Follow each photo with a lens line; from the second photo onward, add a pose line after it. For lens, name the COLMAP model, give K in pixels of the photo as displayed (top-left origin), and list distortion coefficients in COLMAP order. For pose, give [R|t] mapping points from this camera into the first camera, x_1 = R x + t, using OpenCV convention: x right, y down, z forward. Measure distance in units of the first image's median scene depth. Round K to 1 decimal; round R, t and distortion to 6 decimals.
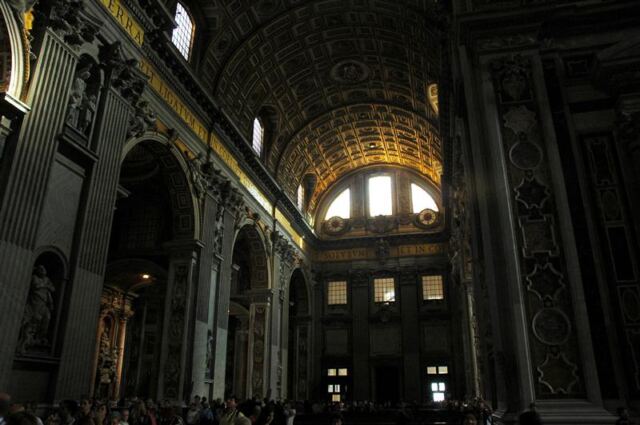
lens RADIAL K [[510.1, 0, 318.5], [0, 510.1, 216.2], [0, 0, 1]] dist [-0.129619, 0.088713]
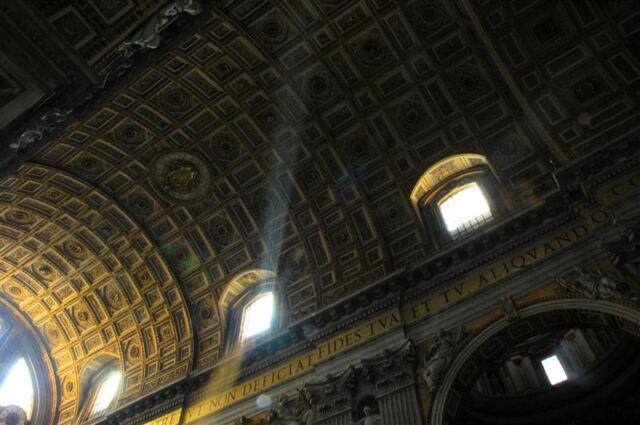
lens RADIAL K [[510.1, 0, 320.0], [0, 510.1, 215.3], [0, 0, 1]] dist [-0.129619, 0.088713]
pose [[0.359281, 0.774051, 0.521308, -0.149341], [-0.328166, 0.627721, -0.705885, 0.142908], [-0.873627, 0.082536, 0.479545, 0.376465]]
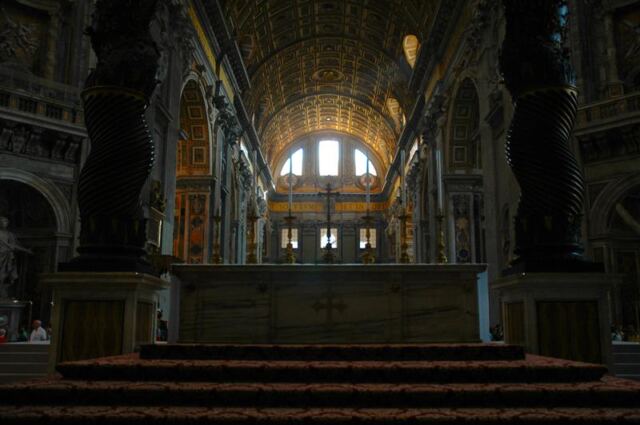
lens RADIAL K [[601.1, 0, 321.2], [0, 601.1, 210.4], [0, 0, 1]] dist [-0.015594, 0.000000]
pose [[0.975782, 0.040270, 0.215004, -0.199627], [-0.073931, 0.985782, 0.150893, -0.135885], [-0.205871, -0.163134, 0.964886, -0.375571]]
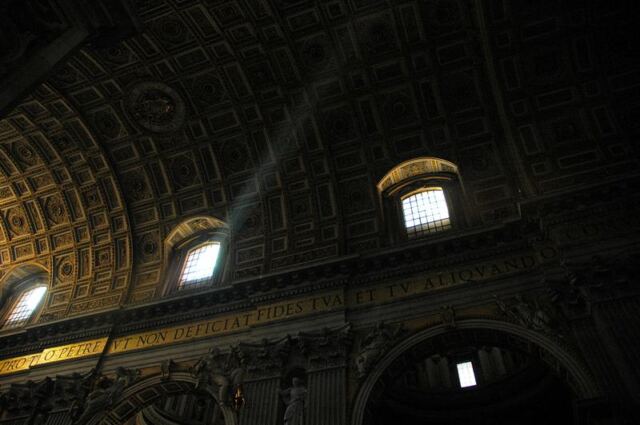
lens RADIAL K [[510.1, 0, 320.4], [0, 510.1, 212.9], [0, 0, 1]] dist [-0.129619, 0.088713]
pose [[0.100158, 0.777740, 0.620555, -0.173382], [-0.387367, 0.604963, -0.695678, 0.145646], [-0.916469, -0.170704, 0.361863, 0.399008]]
